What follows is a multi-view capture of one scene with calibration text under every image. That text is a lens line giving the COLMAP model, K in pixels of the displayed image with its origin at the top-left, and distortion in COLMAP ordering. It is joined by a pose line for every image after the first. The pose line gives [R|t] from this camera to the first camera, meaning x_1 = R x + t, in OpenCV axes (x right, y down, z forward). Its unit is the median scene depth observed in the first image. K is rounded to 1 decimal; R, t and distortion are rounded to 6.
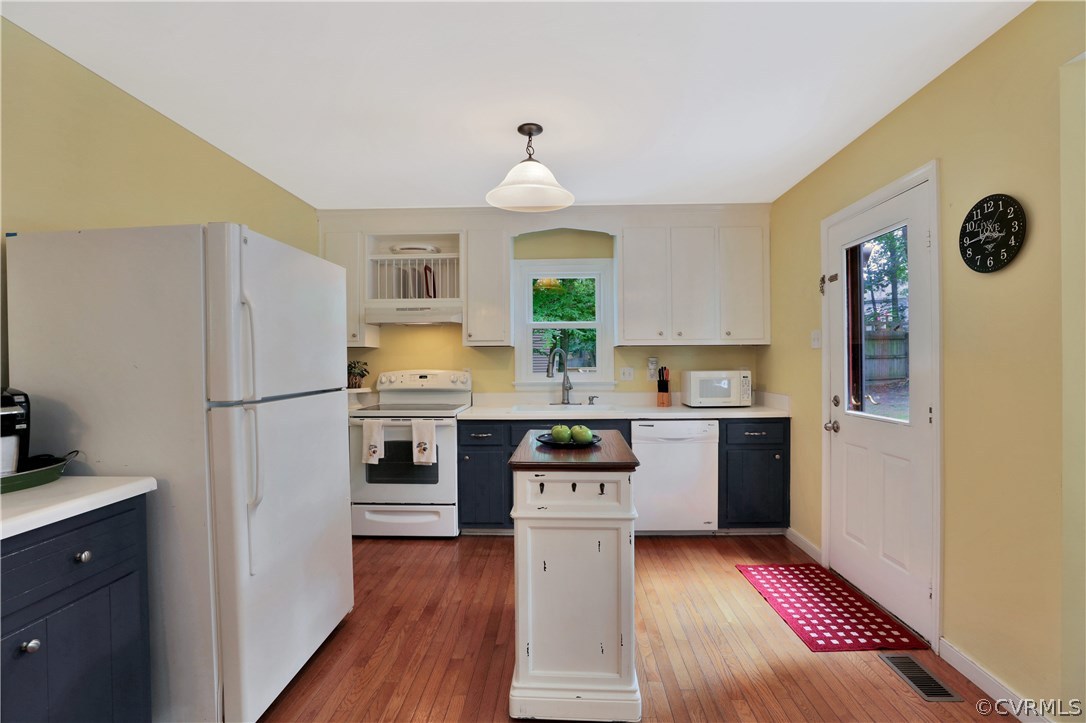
lens RADIAL K [[498.8, 0, 543.0], [0, 498.8, 361.5], [0, 0, 1]] dist [-0.019592, 0.000908]
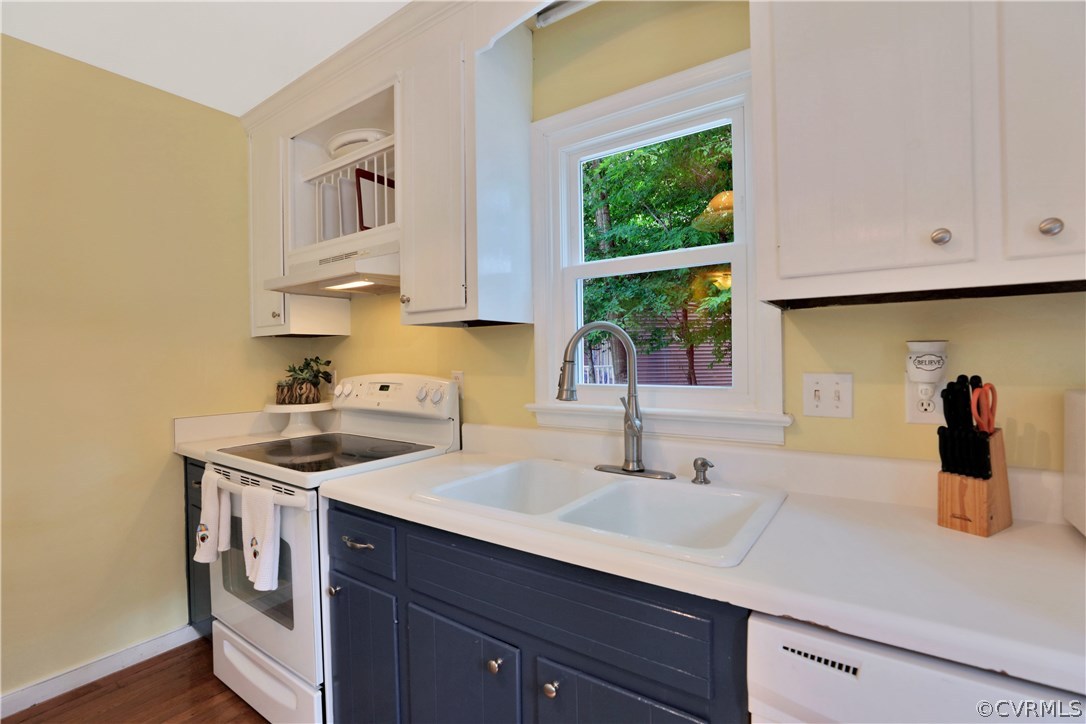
lens RADIAL K [[498.8, 0, 543.0], [0, 498.8, 362.0], [0, 0, 1]] dist [-0.019592, 0.000908]
pose [[0.842717, -0.000803, -0.538356, 0.189712], [0.006124, 0.999948, 0.008095, 0.000419], [0.538322, -0.010119, 0.842679, 0.655895]]
